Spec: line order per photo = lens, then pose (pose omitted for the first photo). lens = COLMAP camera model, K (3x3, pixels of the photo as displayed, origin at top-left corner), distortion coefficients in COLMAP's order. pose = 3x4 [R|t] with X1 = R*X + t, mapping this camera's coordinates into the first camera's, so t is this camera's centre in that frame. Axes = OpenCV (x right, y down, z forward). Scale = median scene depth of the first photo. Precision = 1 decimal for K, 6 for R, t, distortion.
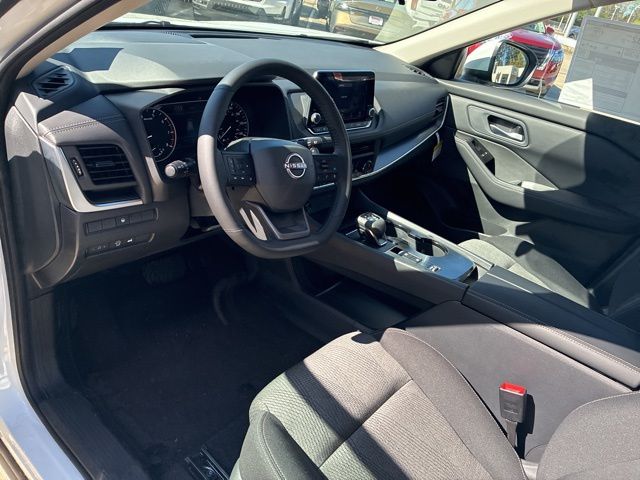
lens RADIAL K [[490.3, 0, 318.4], [0, 490.3, 238.3], [0, 0, 1]] dist [0.063830, -0.097596]
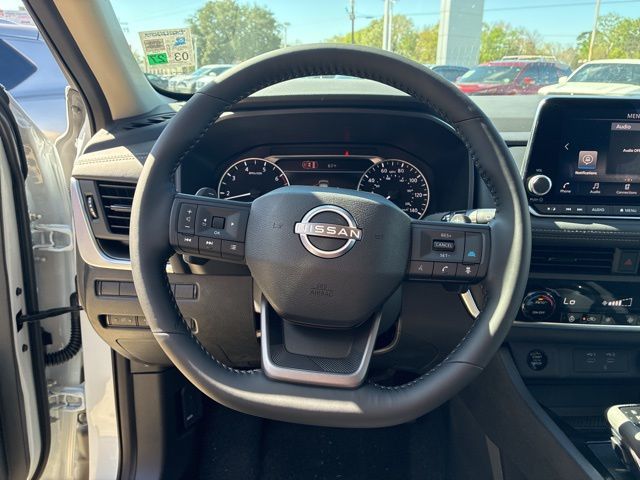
lens RADIAL K [[490.3, 0, 318.4], [0, 490.3, 238.3], [0, 0, 1]] dist [0.063830, -0.097596]
pose [[0.635891, 0.054950, -0.769820, 0.323099], [-0.272263, 0.949306, -0.157134, -0.061110], [0.722160, 0.309514, 0.618616, 0.691179]]
